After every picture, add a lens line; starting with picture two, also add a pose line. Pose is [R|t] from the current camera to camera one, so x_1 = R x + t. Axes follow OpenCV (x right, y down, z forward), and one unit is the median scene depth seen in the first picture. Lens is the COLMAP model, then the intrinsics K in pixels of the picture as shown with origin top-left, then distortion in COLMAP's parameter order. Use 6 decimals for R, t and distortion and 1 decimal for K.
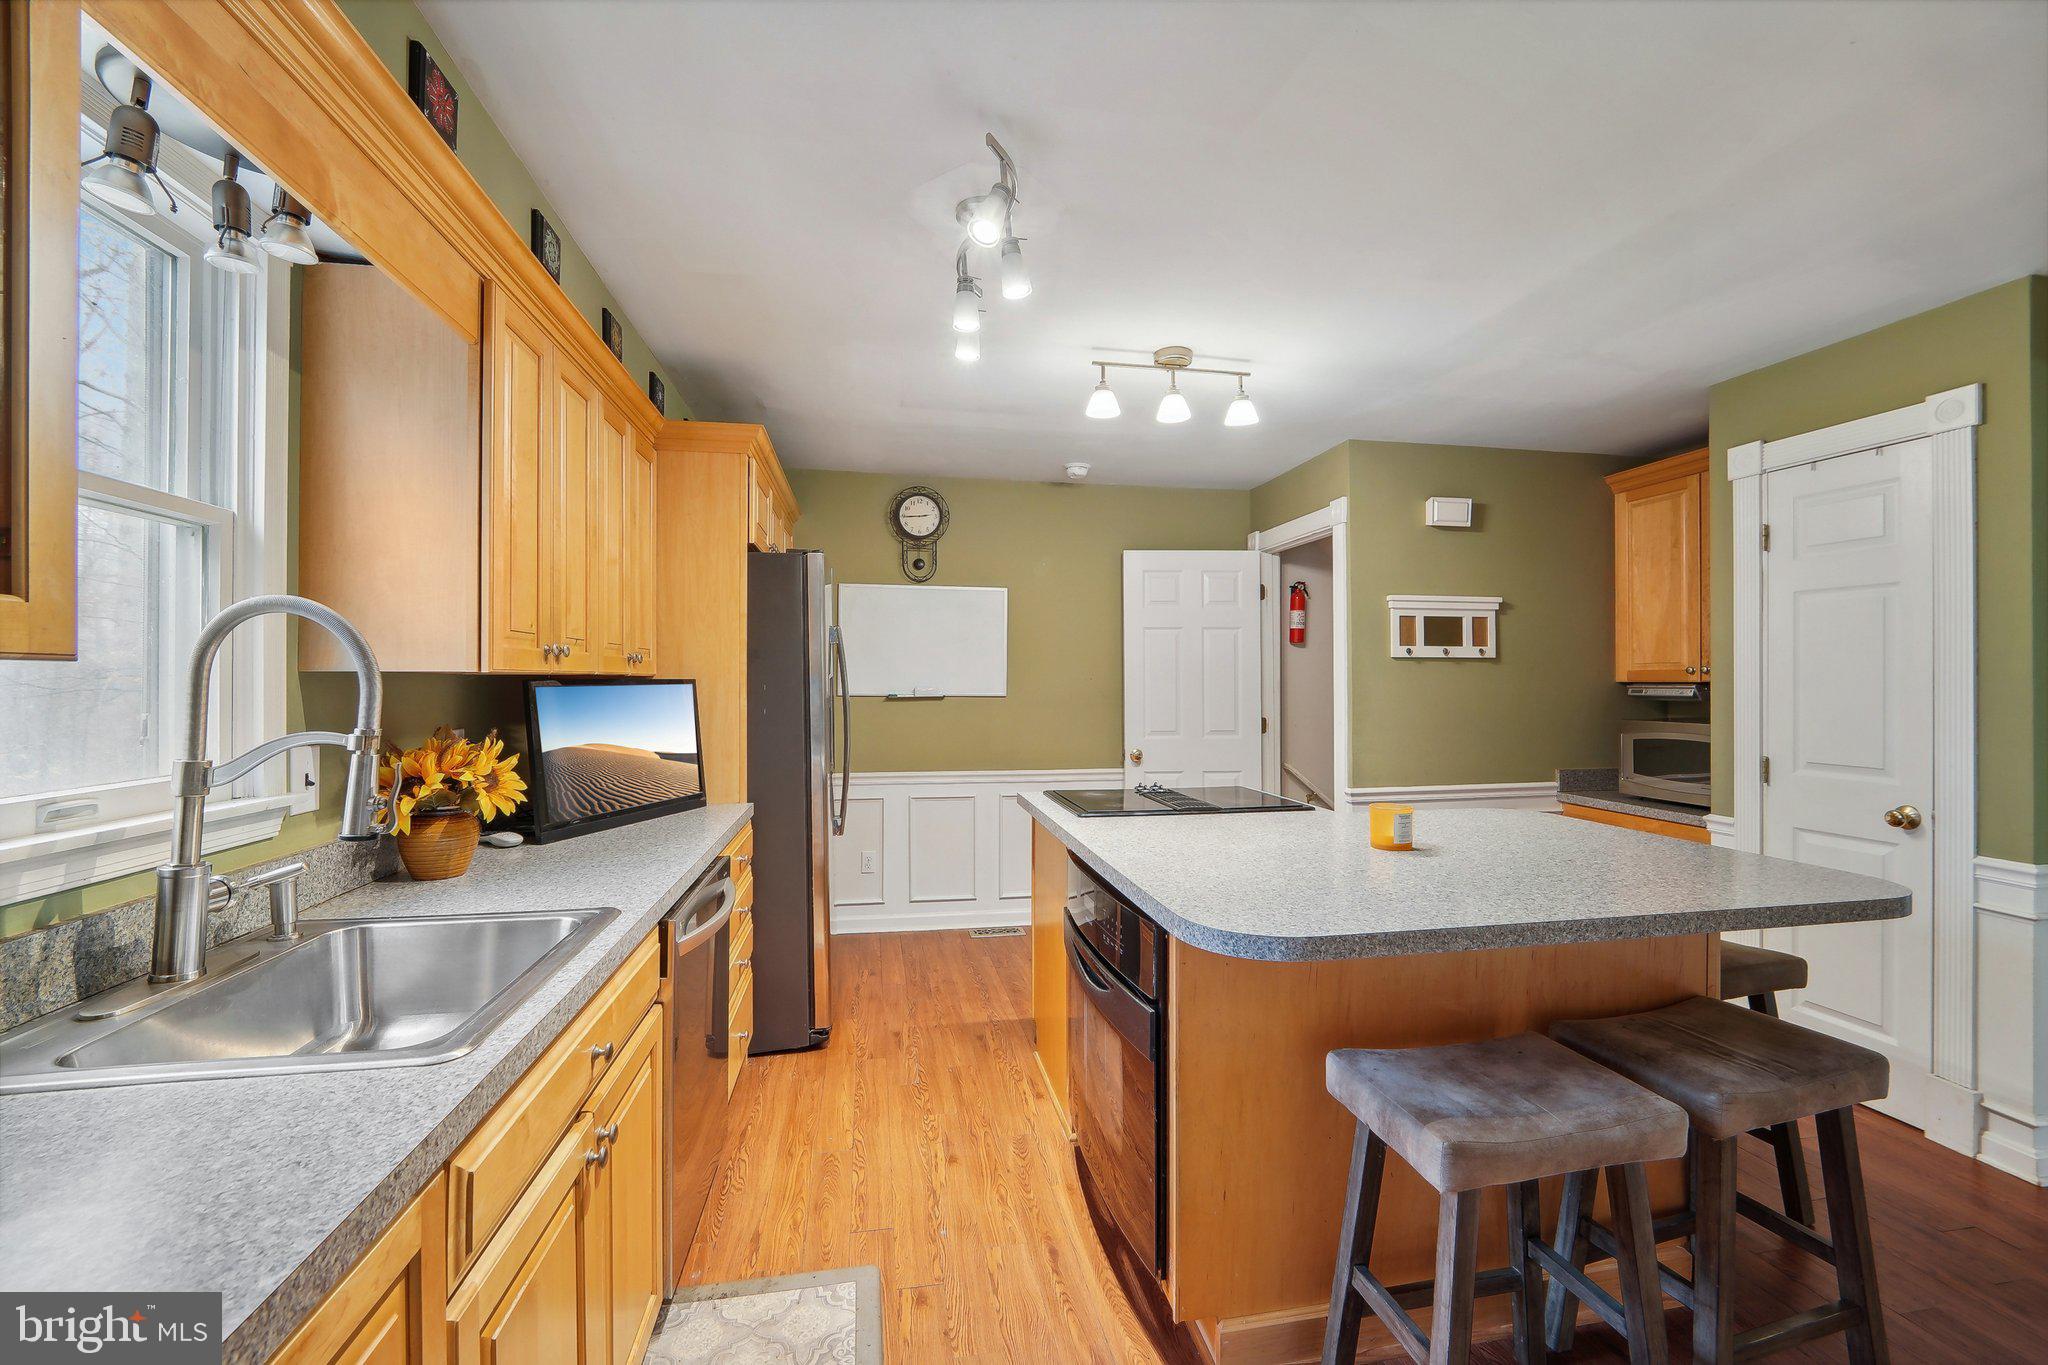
lens RADIAL K [[838.2, 0, 1028.3], [0, 838.2, 675.7], [0, 0, 1]] dist [-0.012839, -0.000560]
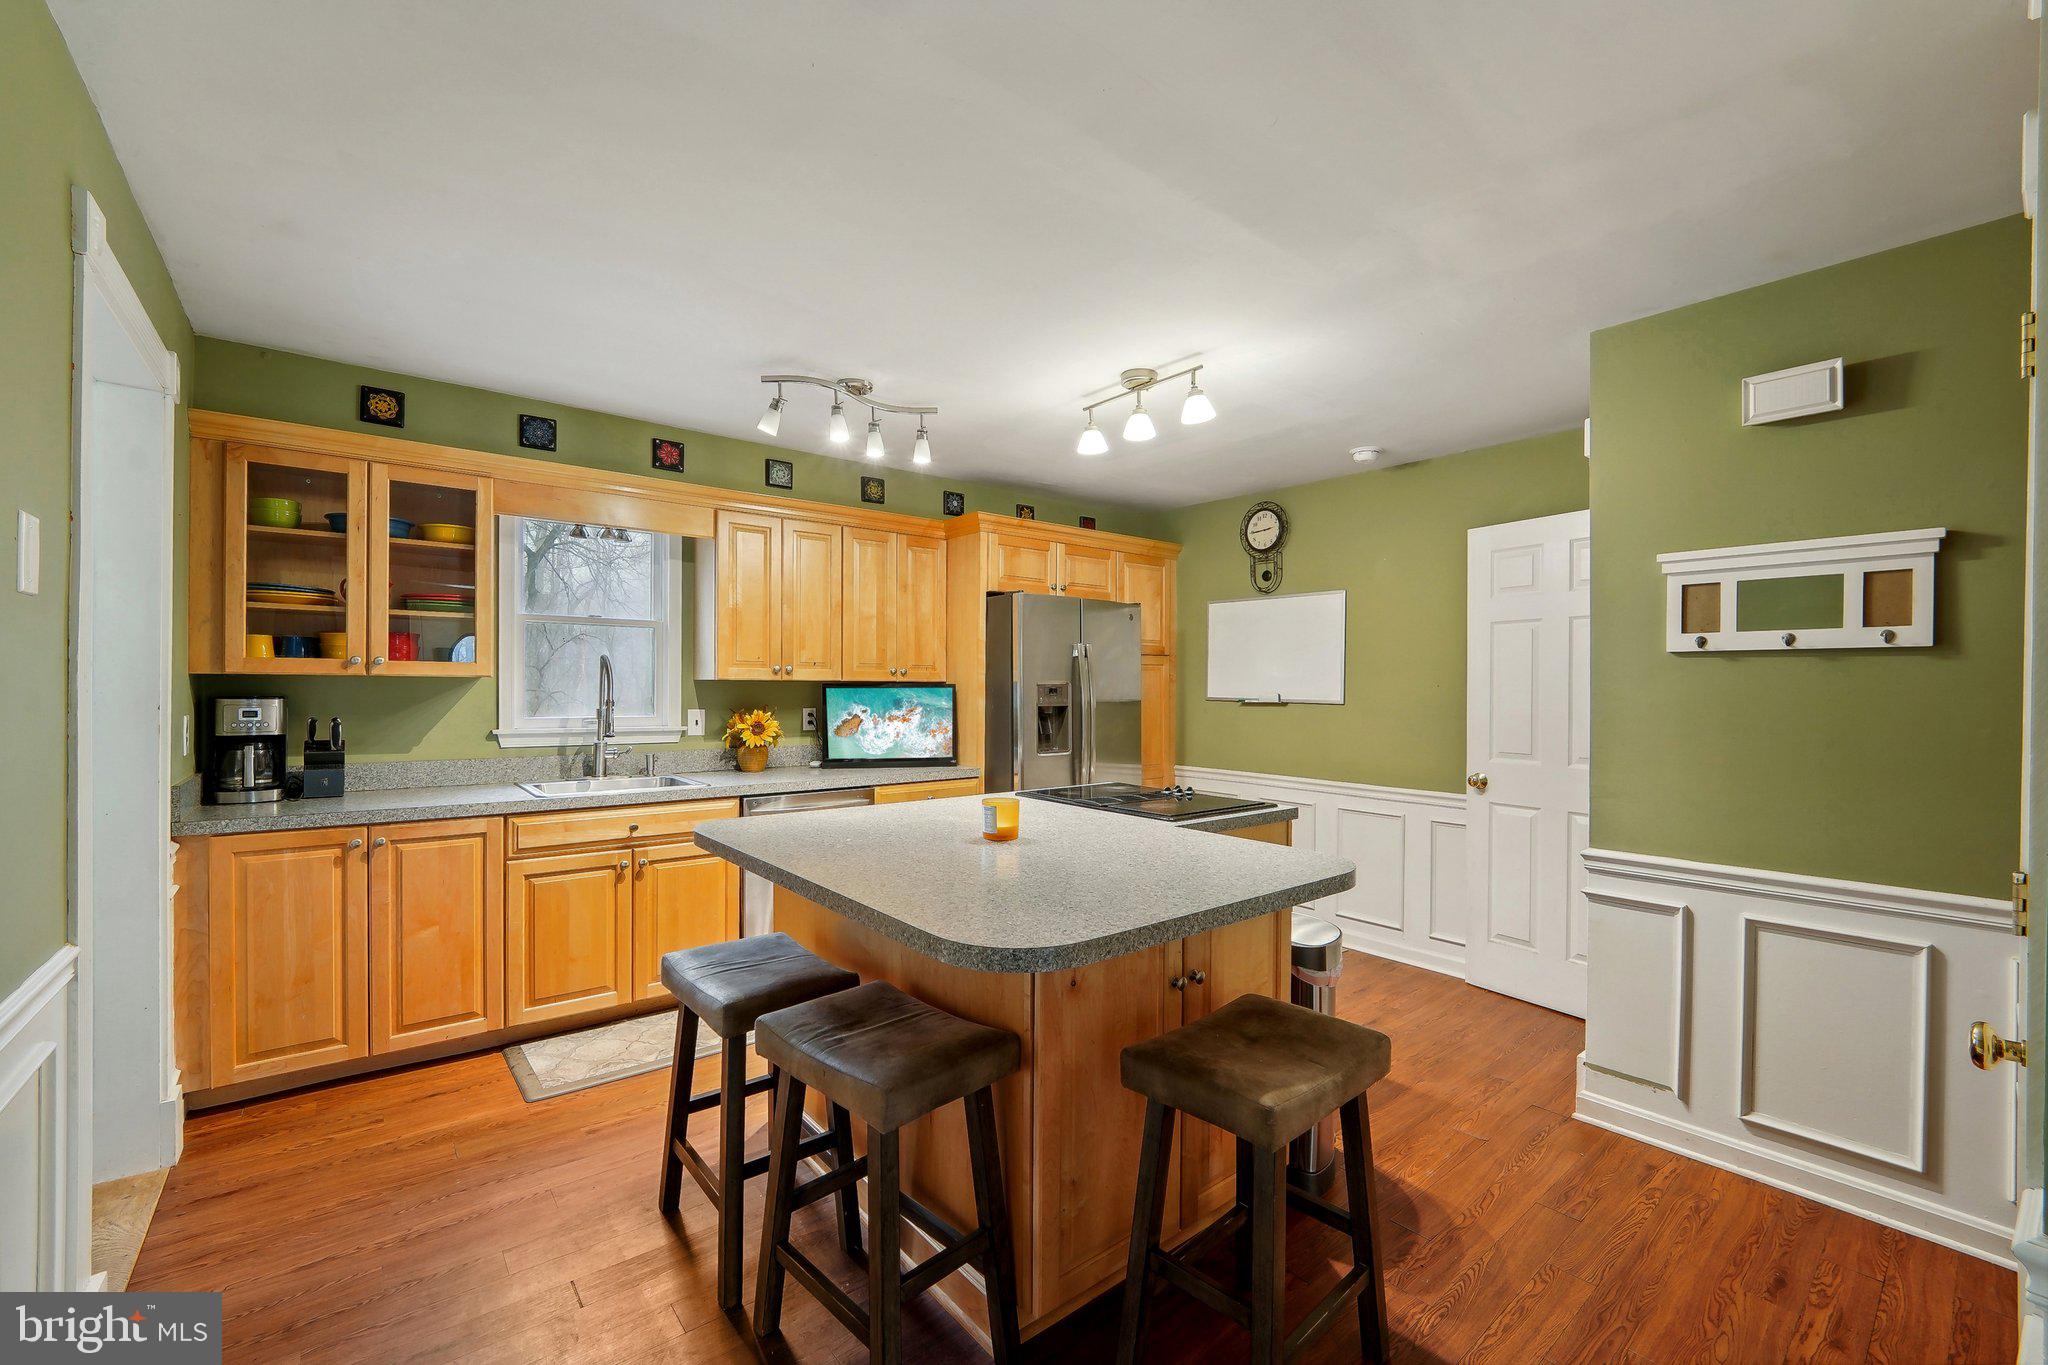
lens RADIAL K [[838.2, 0, 1020.0], [0, 838.2, 687.7], [0, 0, 1]] dist [-0.012839, -0.000560]
pose [[0.470909, 0.005787, -0.882163, 0.748271], [-0.000239, 0.999979, 0.006433, 0.000725], [0.882182, -0.002818, 0.470901, 0.269292]]
